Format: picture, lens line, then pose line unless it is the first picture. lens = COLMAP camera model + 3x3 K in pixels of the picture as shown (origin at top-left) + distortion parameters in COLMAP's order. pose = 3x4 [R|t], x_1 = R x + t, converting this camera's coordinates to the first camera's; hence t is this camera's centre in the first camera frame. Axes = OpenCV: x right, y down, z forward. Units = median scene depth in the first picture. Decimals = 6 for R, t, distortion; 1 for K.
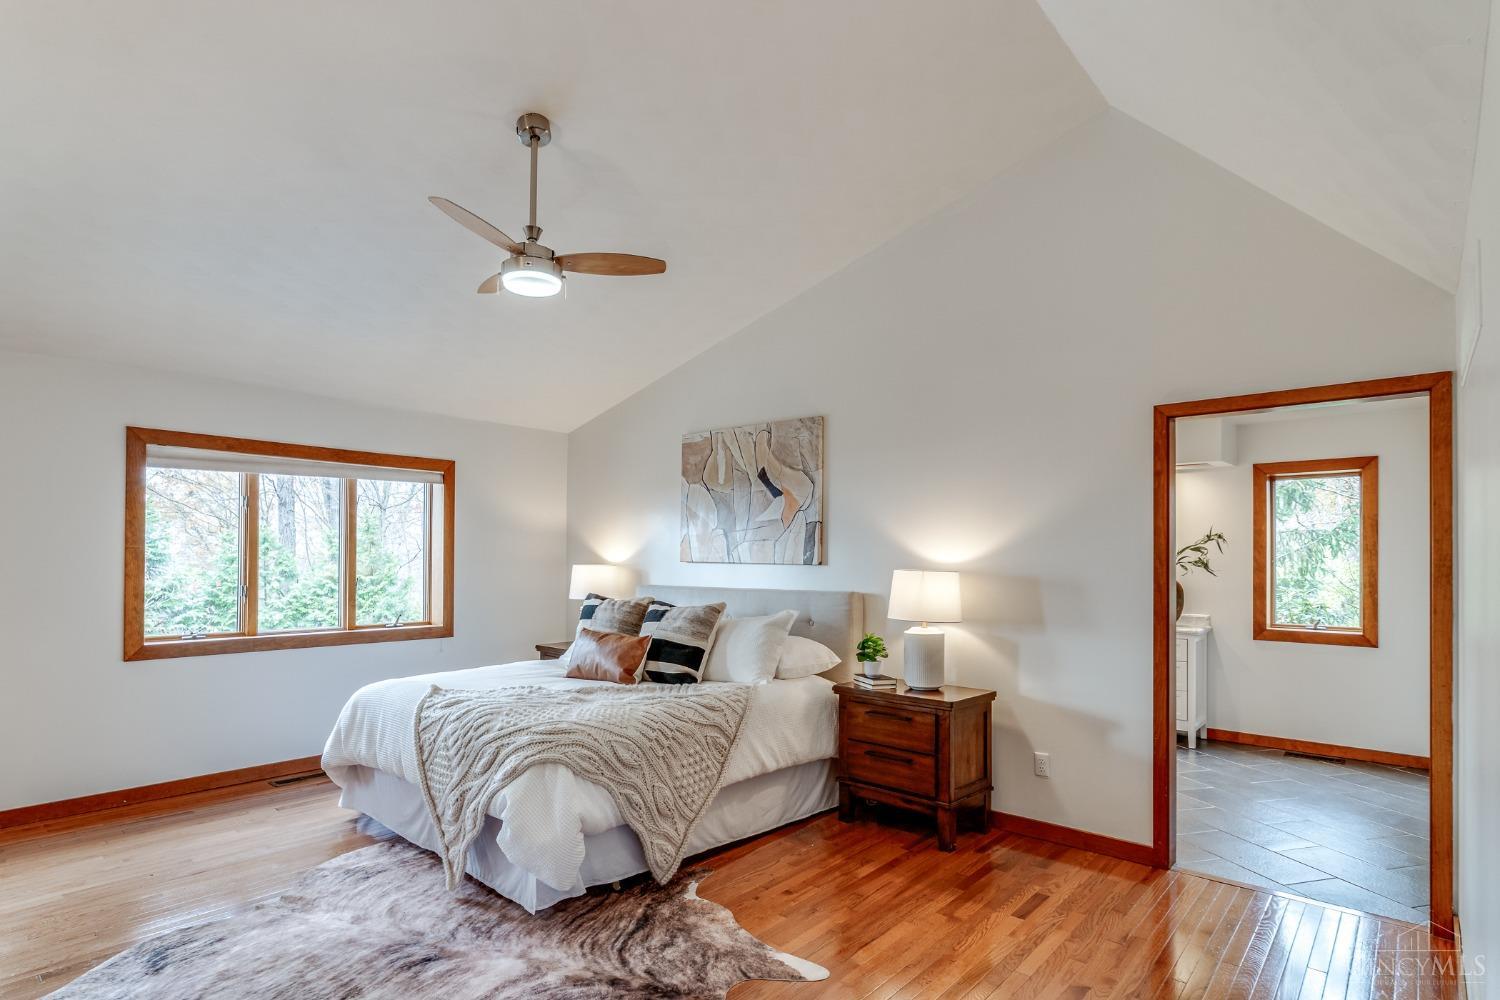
lens RADIAL K [[756.2, 0, 750.3], [0, 756.2, 547.5], [0, 0, 1]] dist [0.001419, 0.000329]
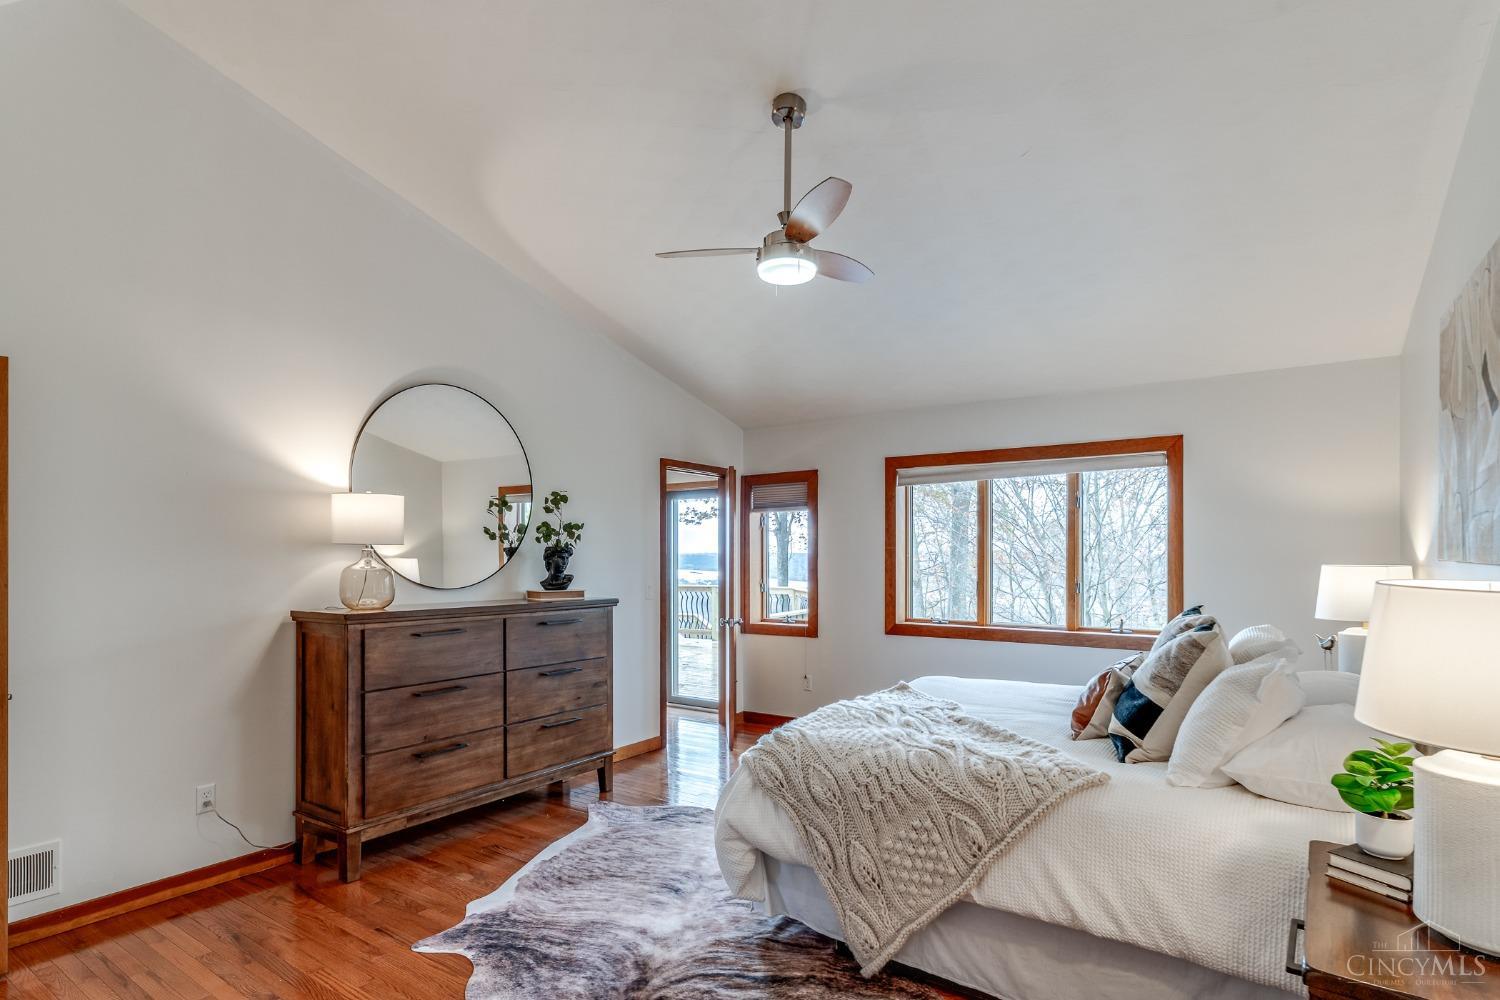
lens RADIAL K [[768.7, 0, 749.1], [0, 768.7, 554.2], [0, 0, 1]] dist [-0.003561, -0.000310]
pose [[0.128445, -0.006443, -0.991696, 0.594799], [0.015726, 0.999866, -0.004459, 0.014889], [0.991592, -0.015022, 0.128529, 0.721224]]
